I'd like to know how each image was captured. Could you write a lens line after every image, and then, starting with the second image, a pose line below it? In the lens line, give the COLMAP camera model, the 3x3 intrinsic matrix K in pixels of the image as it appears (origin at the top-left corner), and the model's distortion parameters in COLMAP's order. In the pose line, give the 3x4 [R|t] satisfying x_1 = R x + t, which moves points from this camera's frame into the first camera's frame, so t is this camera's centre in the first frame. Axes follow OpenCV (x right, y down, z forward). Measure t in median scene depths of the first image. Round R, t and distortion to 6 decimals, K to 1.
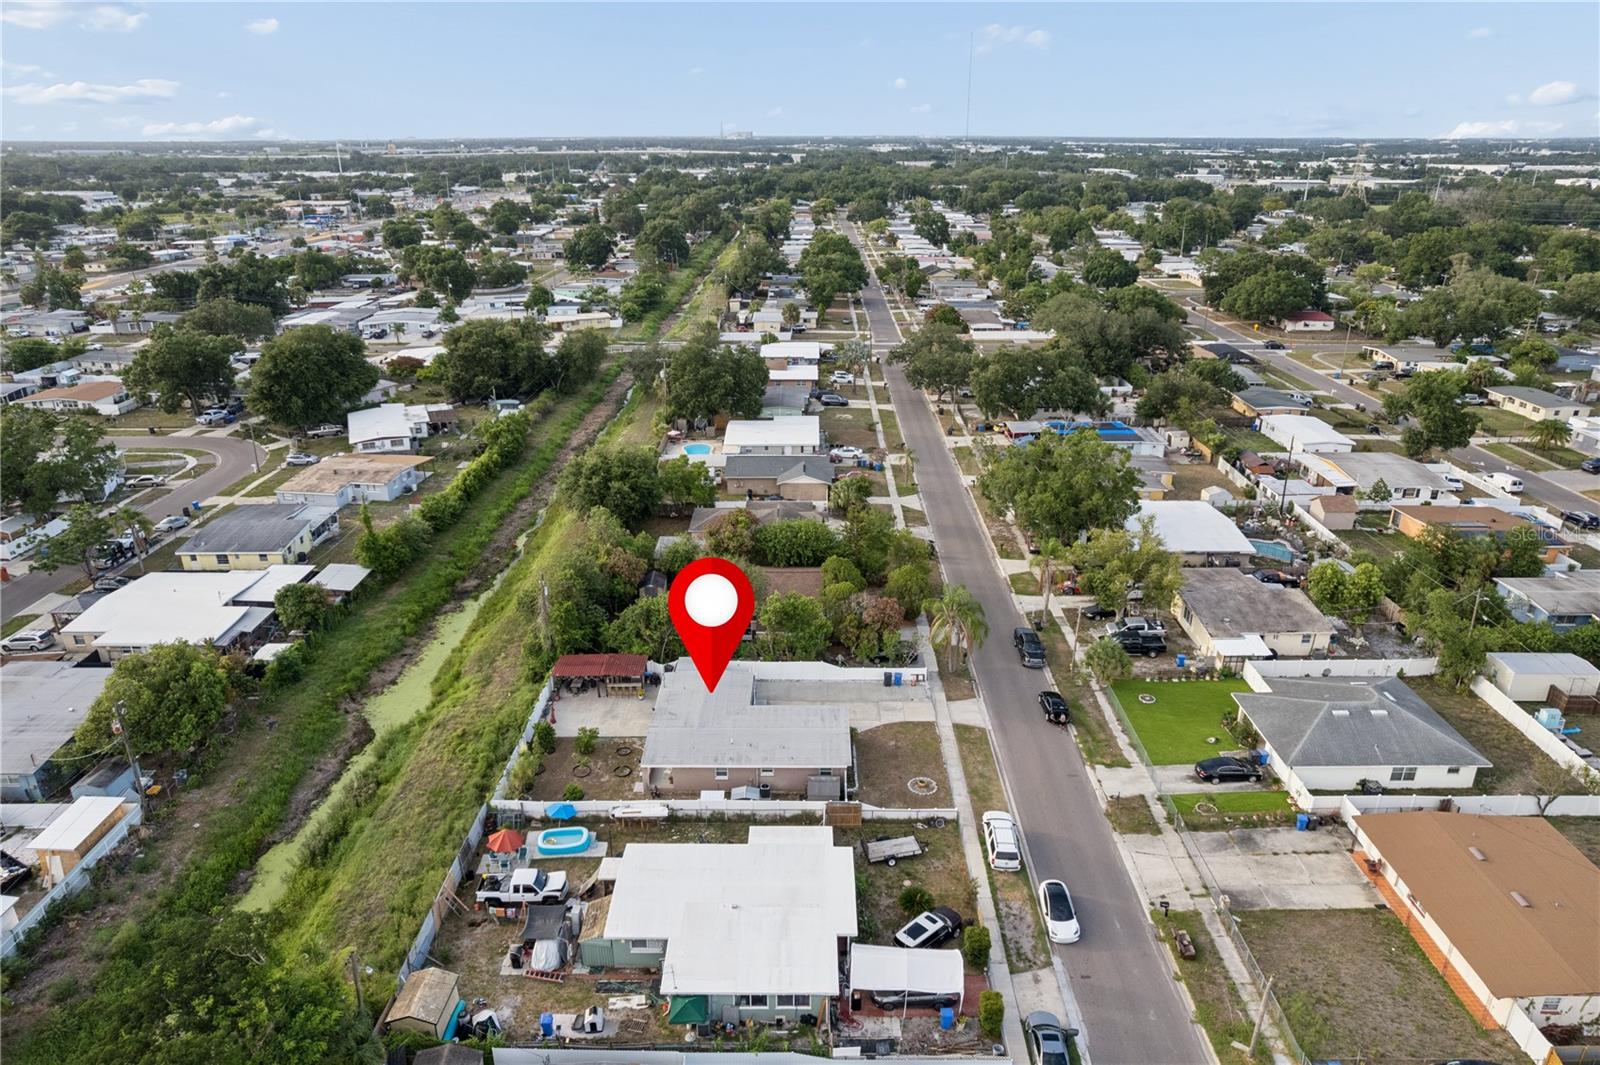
lens RADIAL K [[1023.6, 0, 805.7], [0, 1023.6, 533.6], [0, 0, 1]] dist [-0.070895, 0.063902]
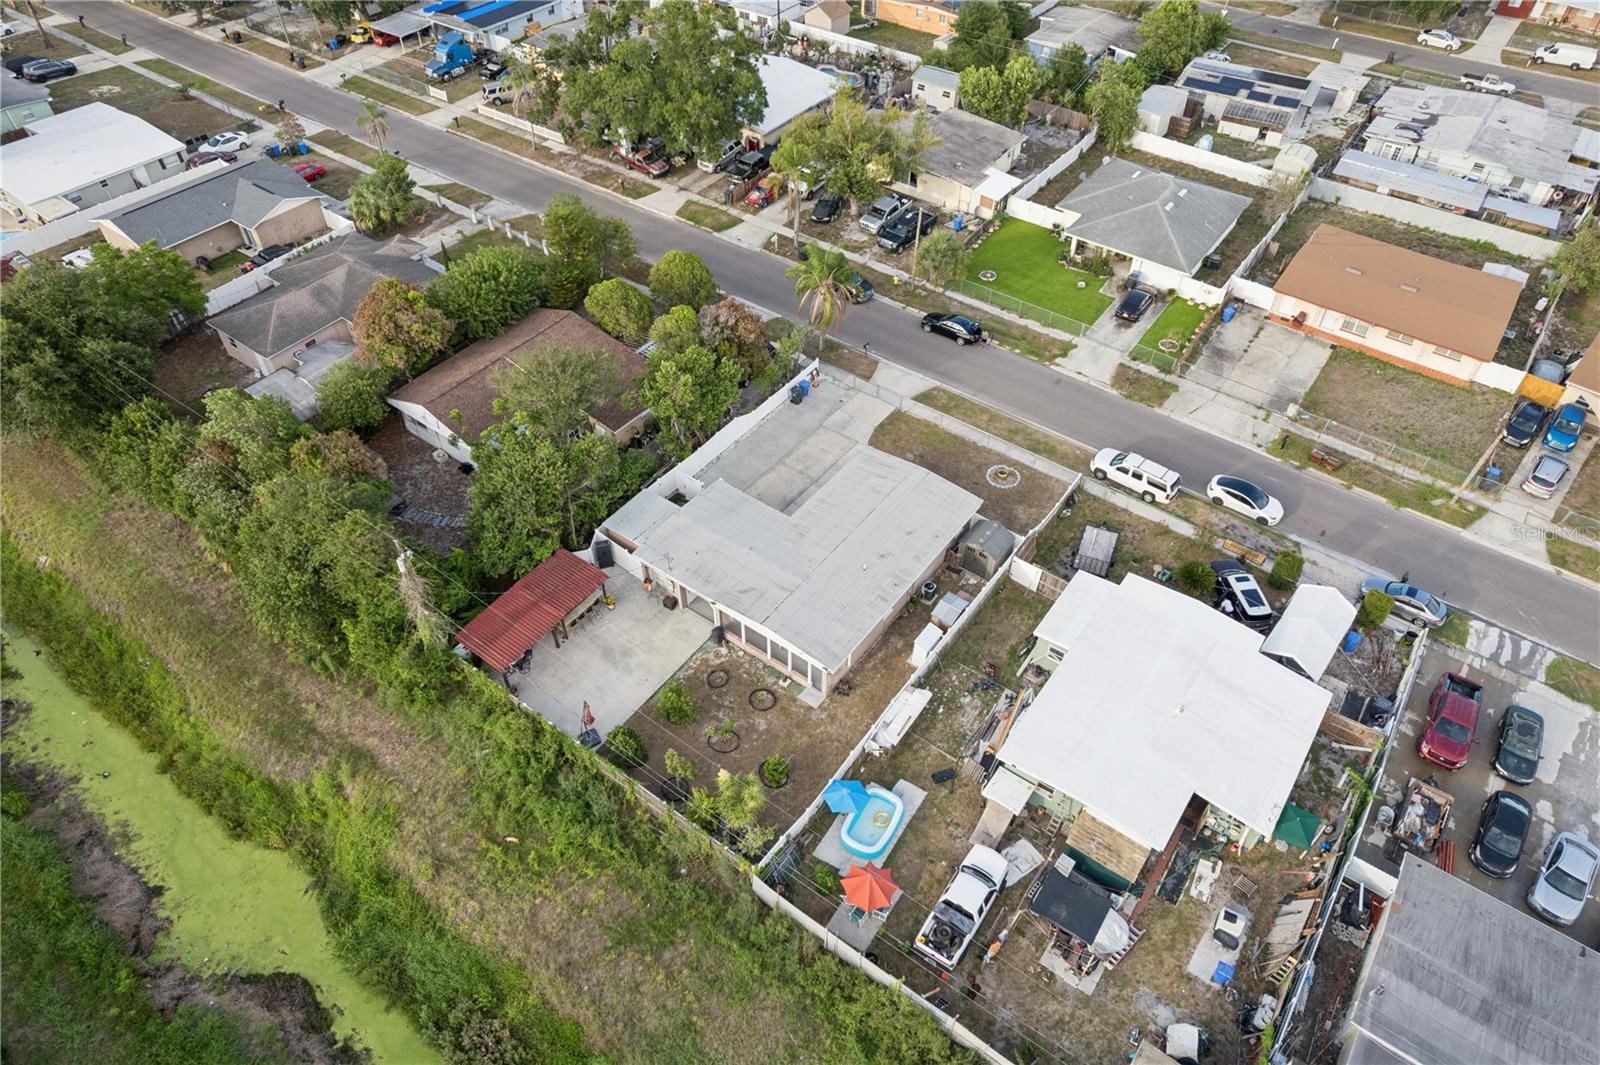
lens RADIAL K [[1036.4, 0, 807.5], [0, 1036.4, 534.2], [0, 0, 1]] dist [-0.064297, 0.058663]
pose [[0.586029, -0.571688, 0.574233, -0.408806], [0.290617, 0.809819, 0.509643, -0.162932], [-0.756381, -0.131784, 0.640719, 0.454567]]
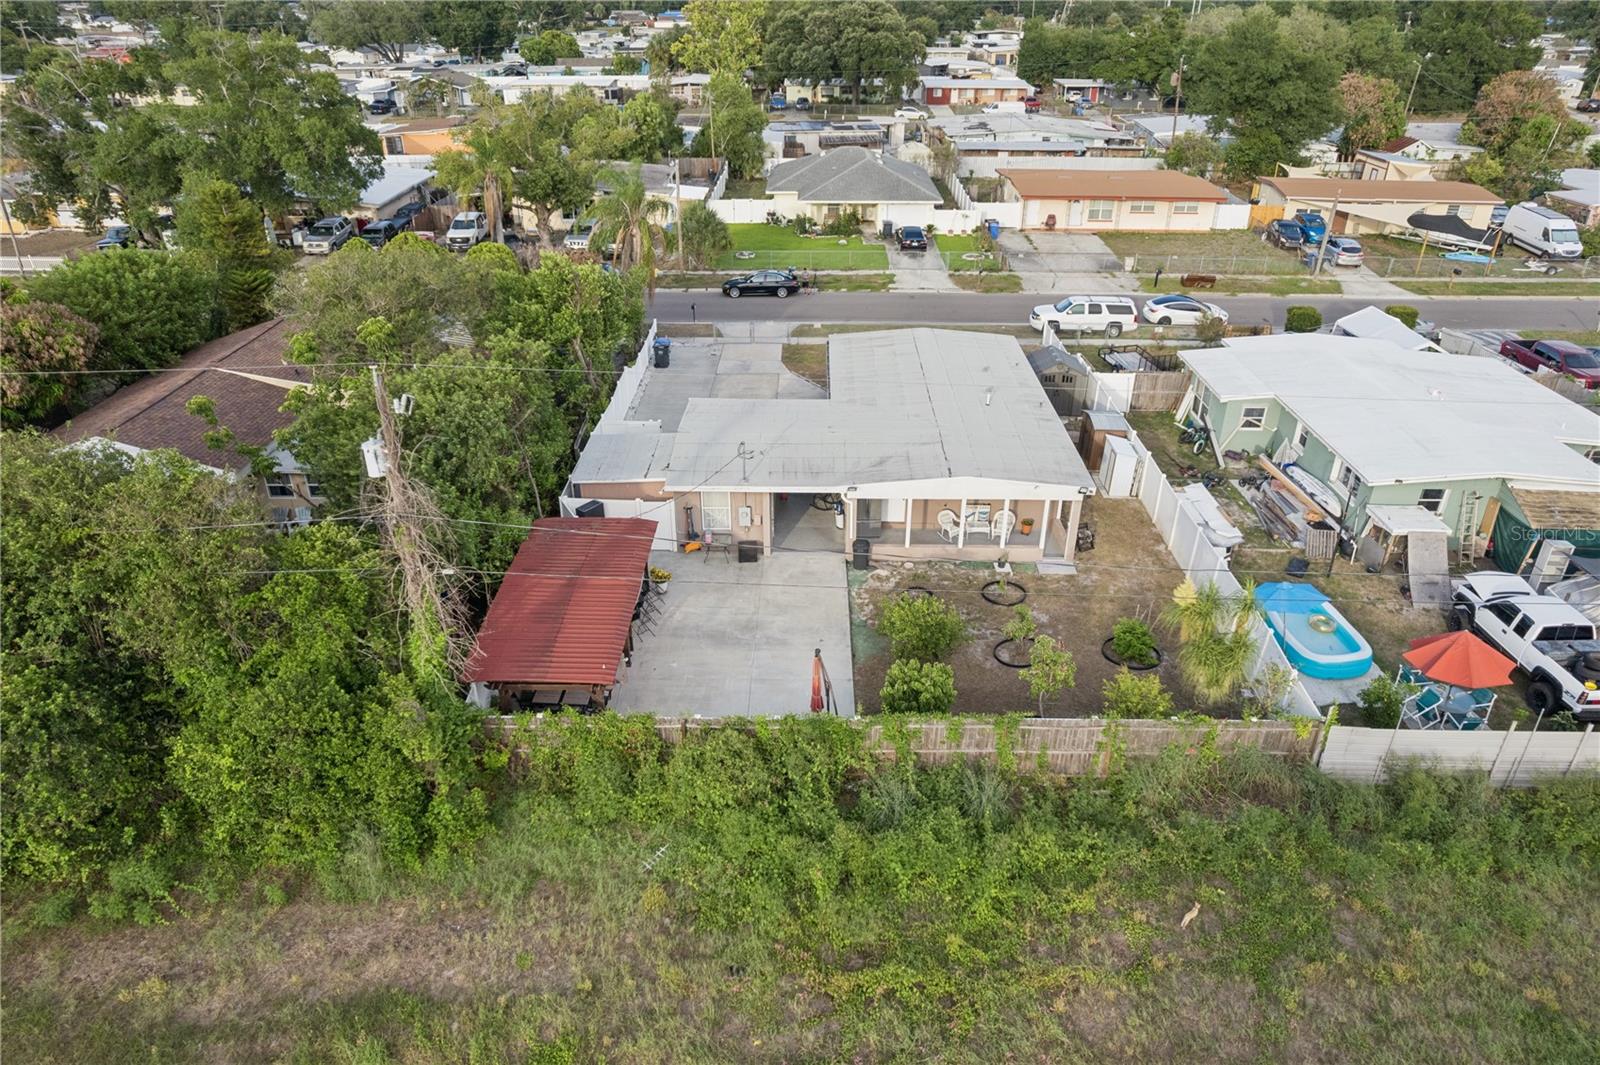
lens RADIAL K [[1036.4, 0, 807.5], [0, 1036.4, 534.2], [0, 0, 1]] dist [-0.064297, 0.058663]
pose [[0.008033, -0.475580, 0.879636, -0.435465], [0.381059, 0.814745, 0.437017, 0.007627], [-0.924516, 0.331683, 0.187770, 0.816789]]
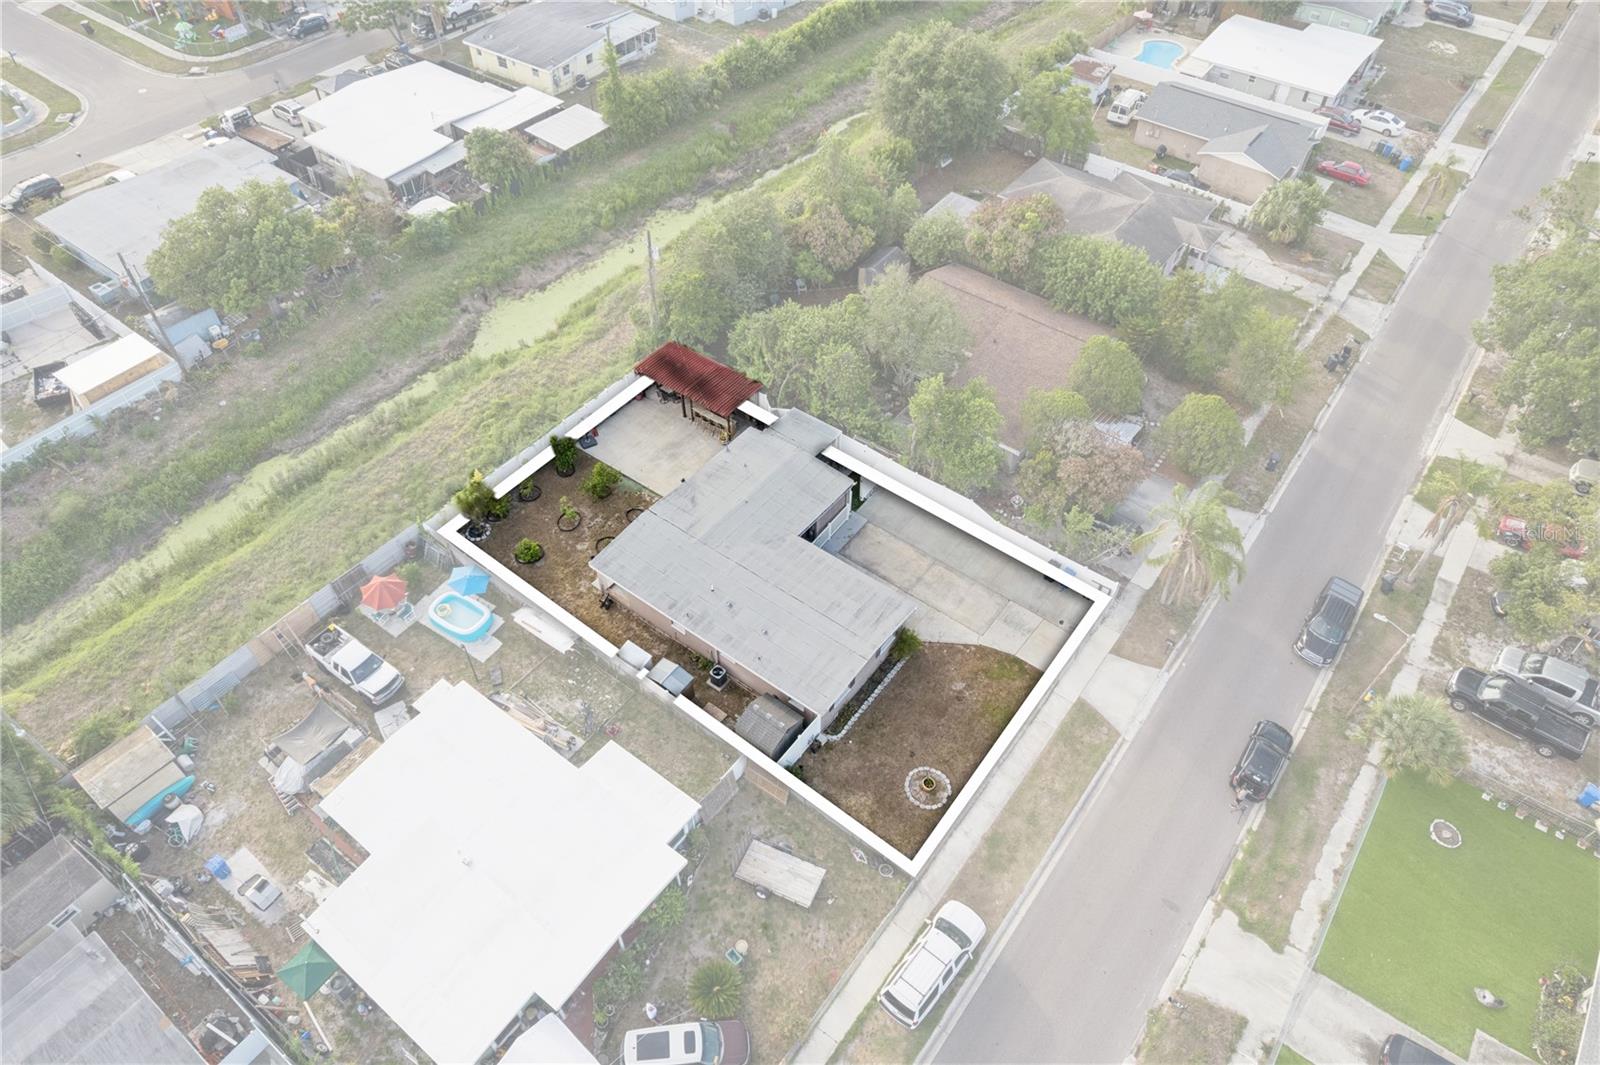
lens RADIAL K [[1023.6, 0, 805.7], [0, 1023.6, 533.6], [0, 0, 1]] dist [-0.070895, 0.063902]
pose [[0.800387, 0.451224, -0.394686, 0.188418], [-0.229991, 0.839123, 0.492927, -0.145507], [0.553611, -0.303758, 0.775401, 0.414668]]
